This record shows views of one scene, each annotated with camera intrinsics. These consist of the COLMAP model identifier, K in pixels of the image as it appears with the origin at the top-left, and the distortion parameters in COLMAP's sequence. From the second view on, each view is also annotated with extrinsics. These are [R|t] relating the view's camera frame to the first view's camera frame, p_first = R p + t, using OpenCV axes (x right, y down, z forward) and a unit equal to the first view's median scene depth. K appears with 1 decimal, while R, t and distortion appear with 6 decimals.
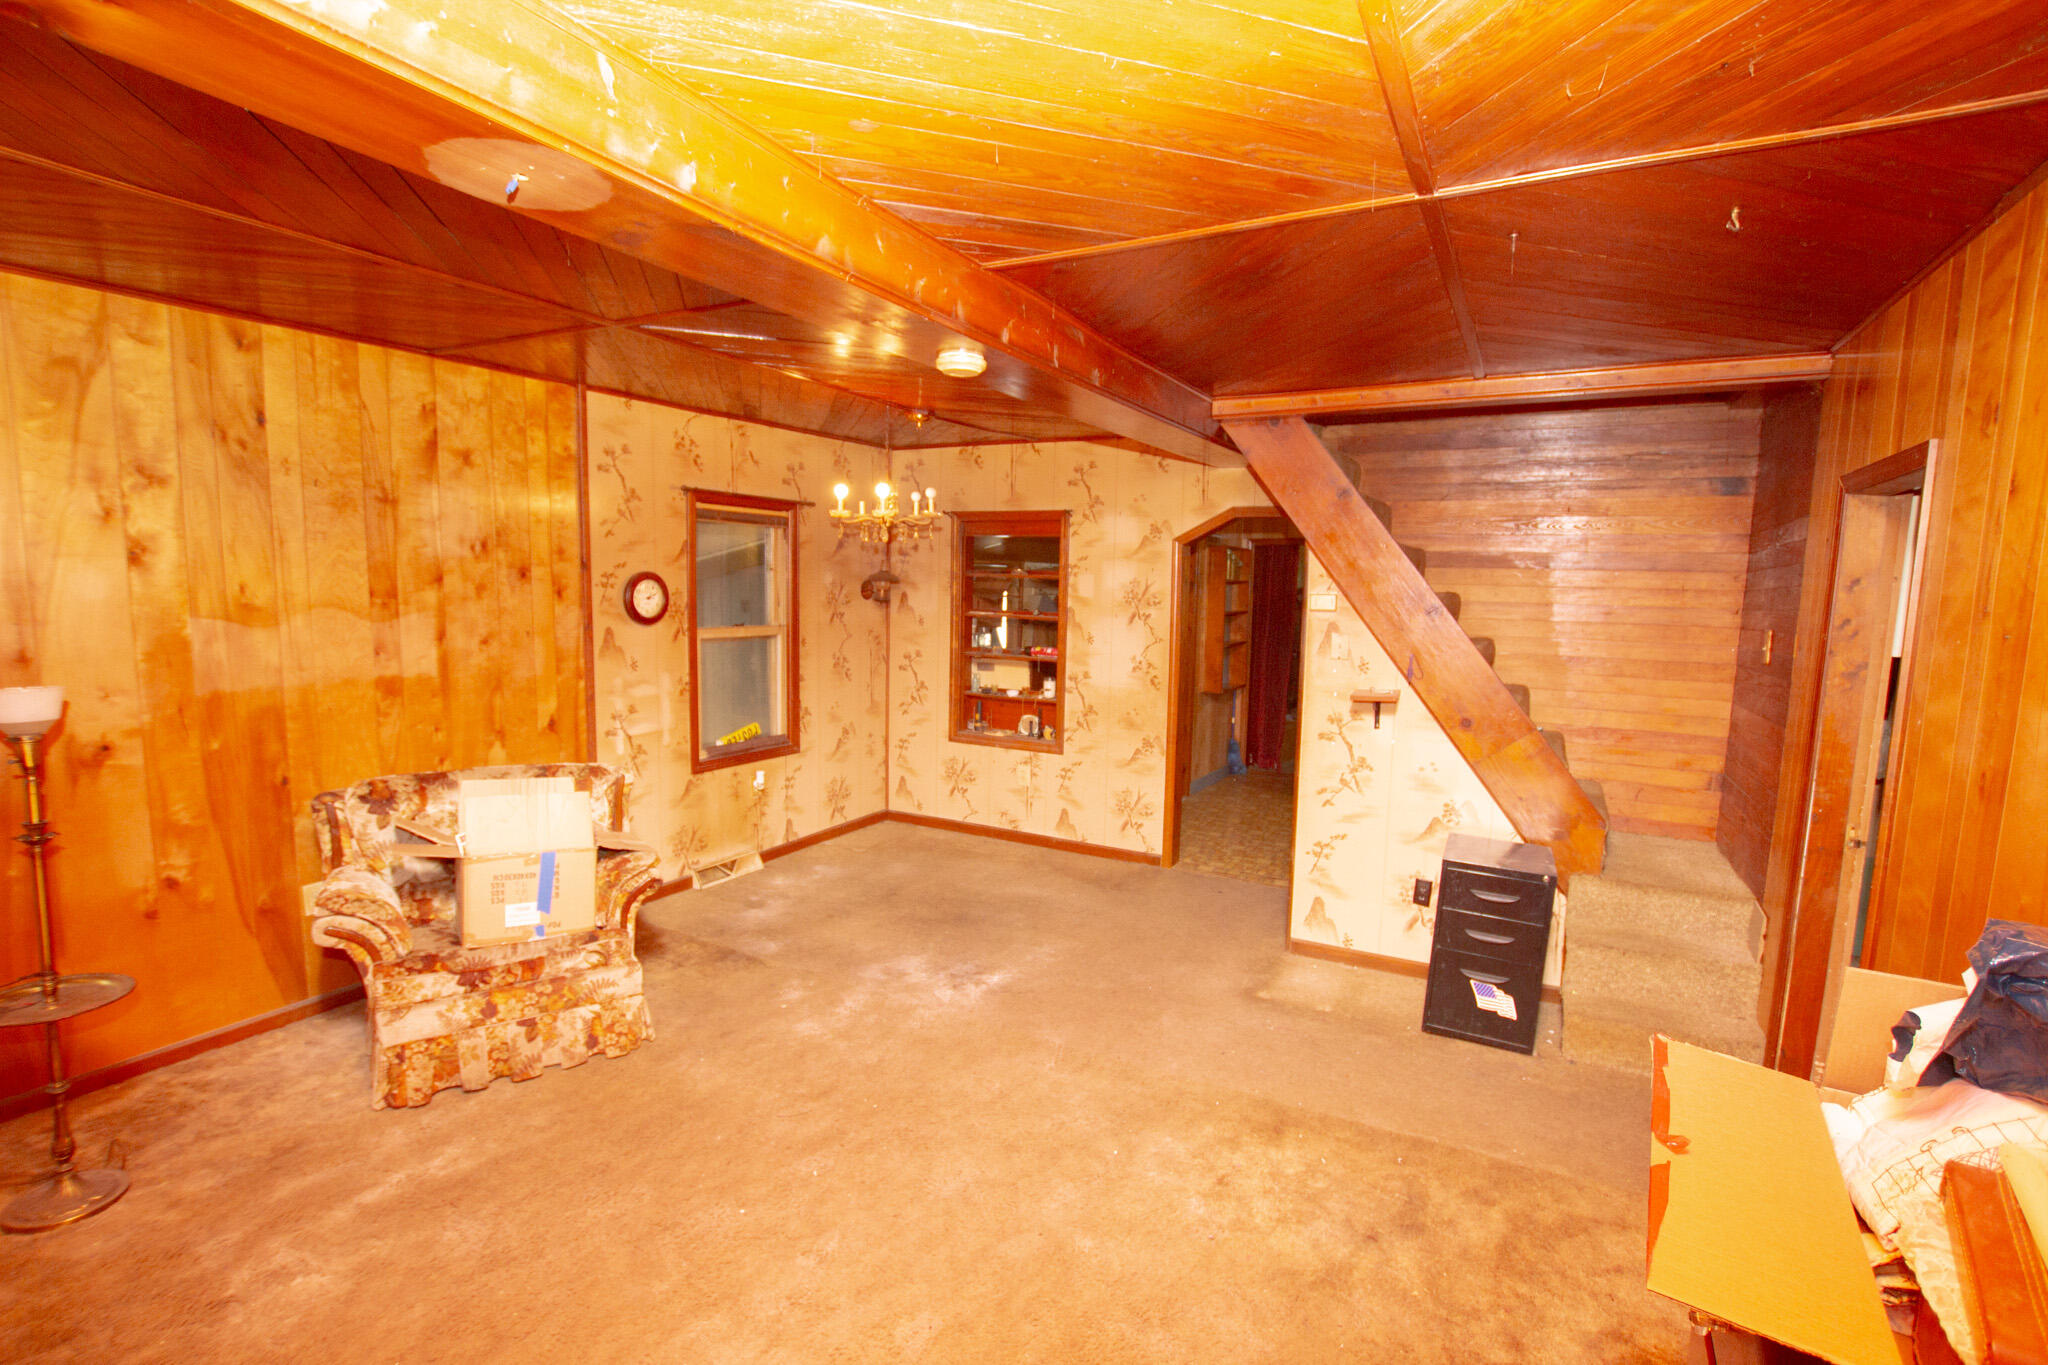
lens RADIAL K [[958.4, 0, 1019.4], [0, 958.4, 687.4], [0, 0, 1]] dist [-0.020716, 0.002680]
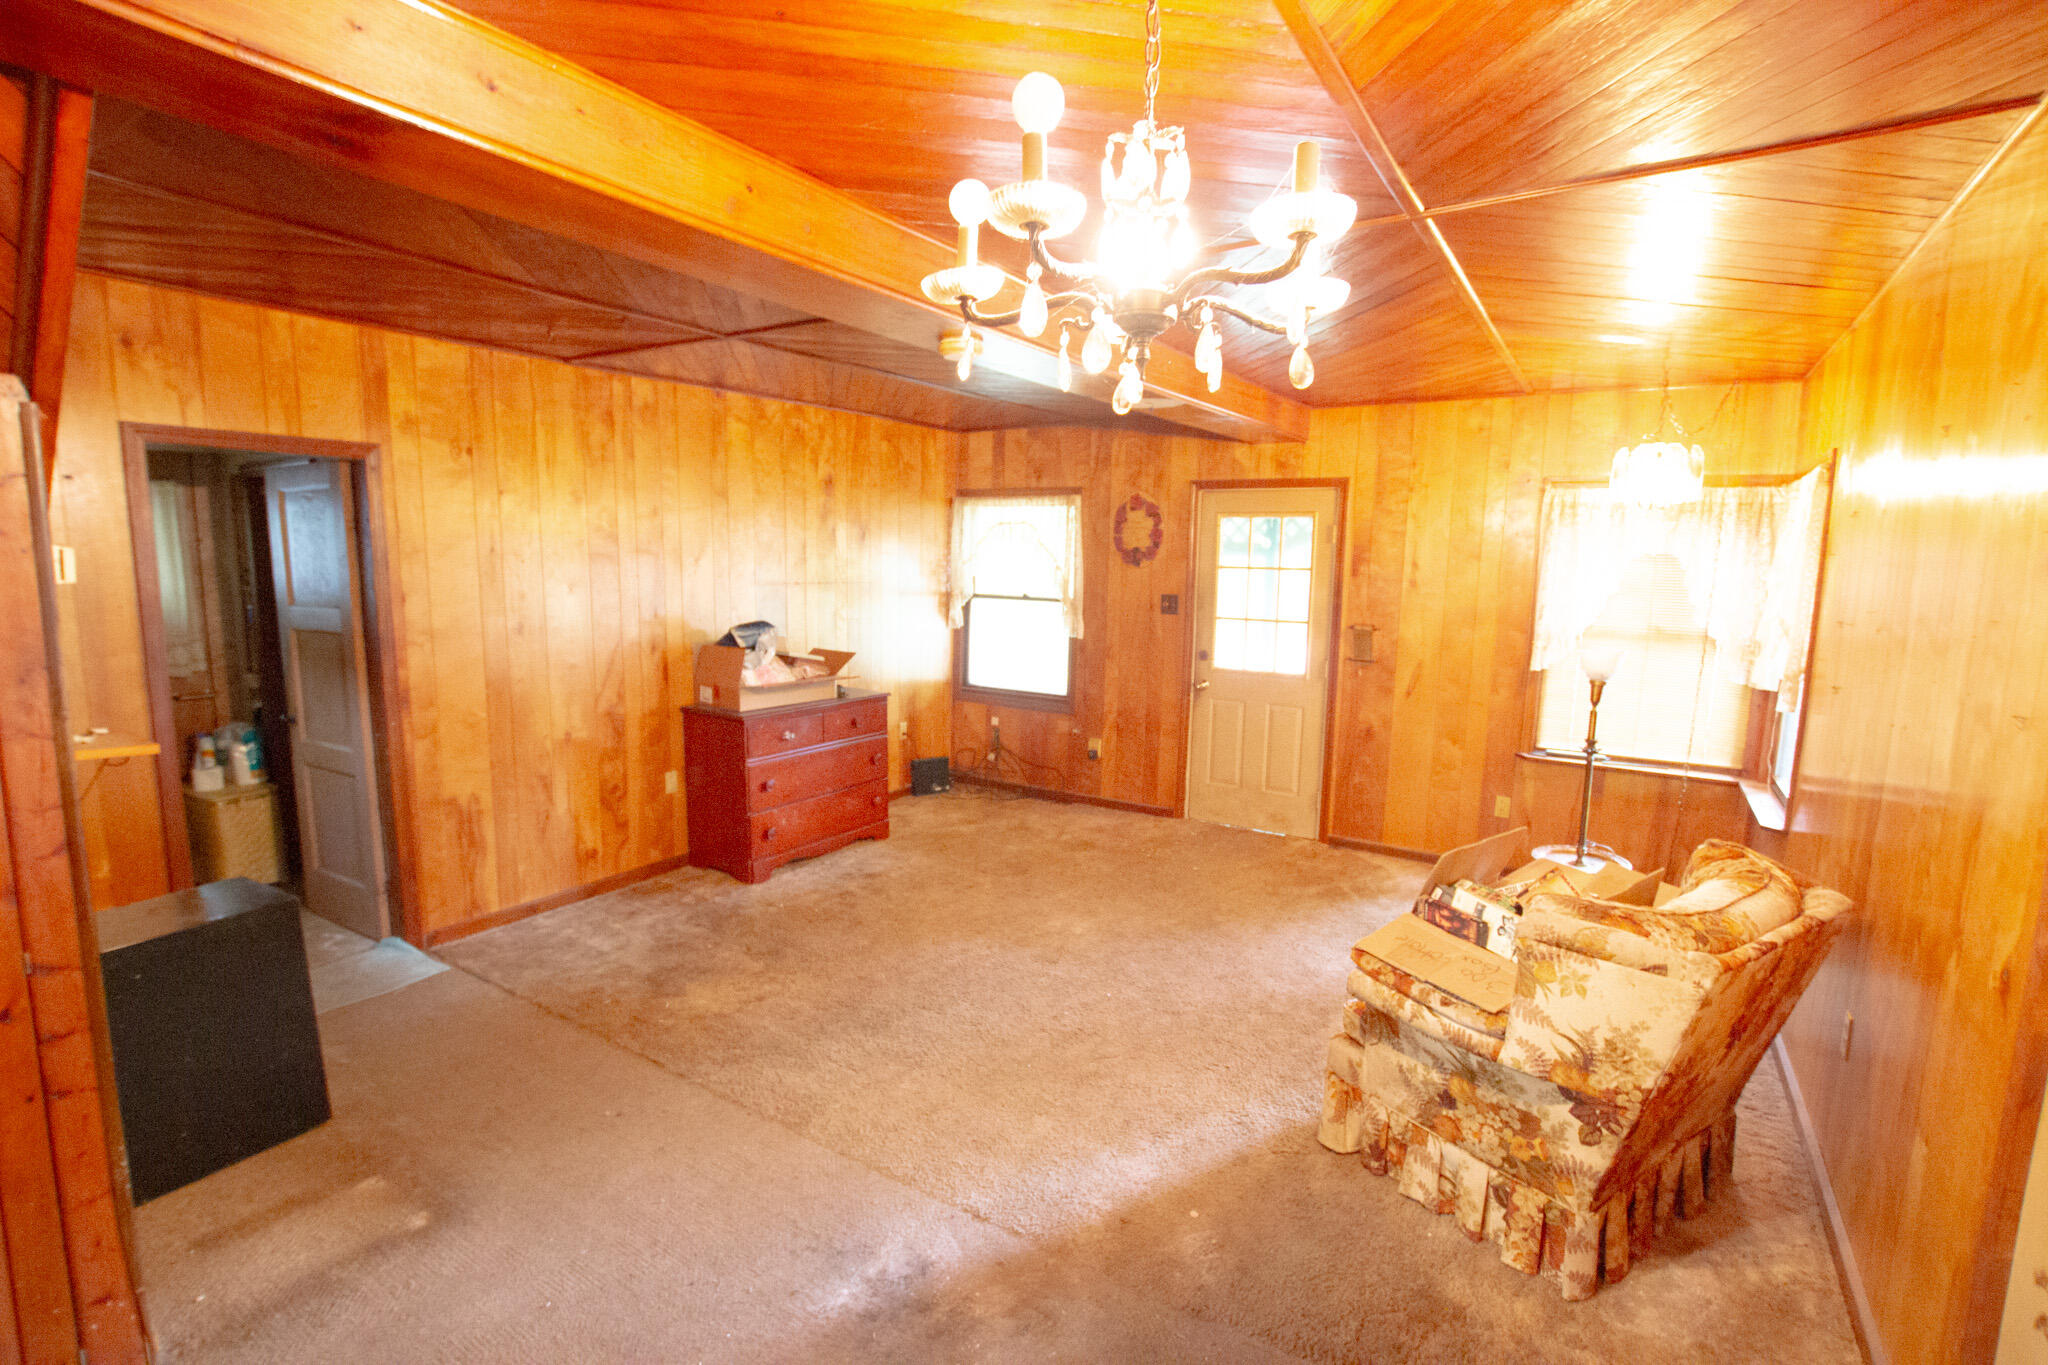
lens RADIAL K [[958.4, 0, 1024.9], [0, 958.4, 689.4], [0, 0, 1]] dist [-0.020716, 0.002680]
pose [[-0.997080, -0.050610, 0.057182, -0.121394], [-0.035020, 0.968495, 0.246557, -0.132736], [-0.067859, 0.243834, -0.967440, 1.233794]]
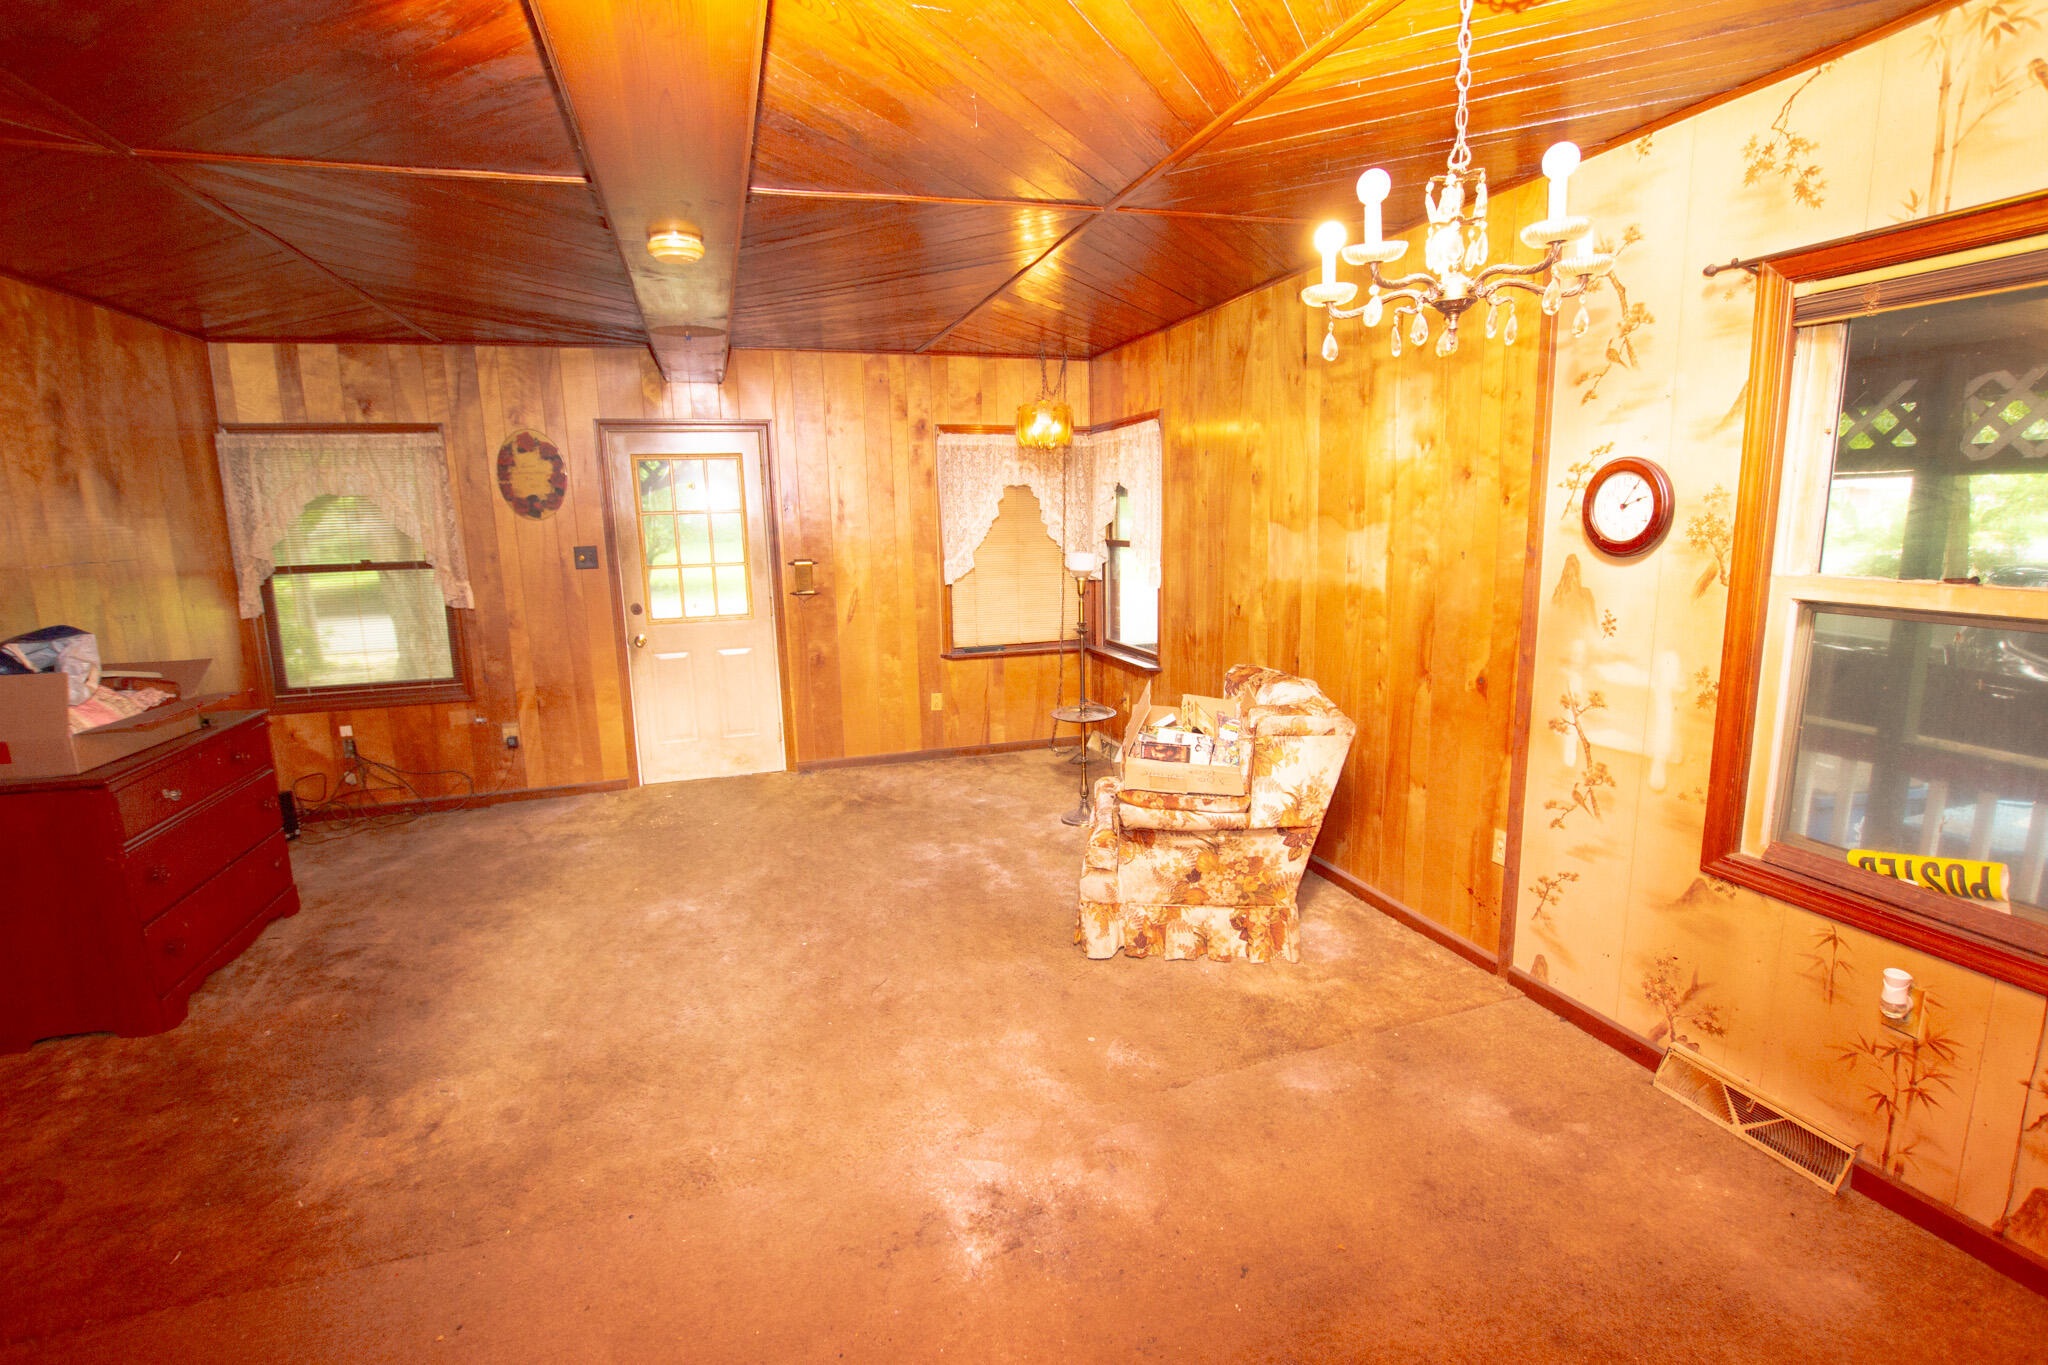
lens RADIAL K [[958.4, 0, 1024.5], [0, 958.4, 688.5], [0, 0, 1]] dist [-0.020716, 0.002680]
pose [[-0.681300, 0.127279, -0.720854, 0.247330], [-0.073920, 0.967770, 0.240741, -0.097125], [0.728263, 0.217302, -0.649933, 1.117263]]
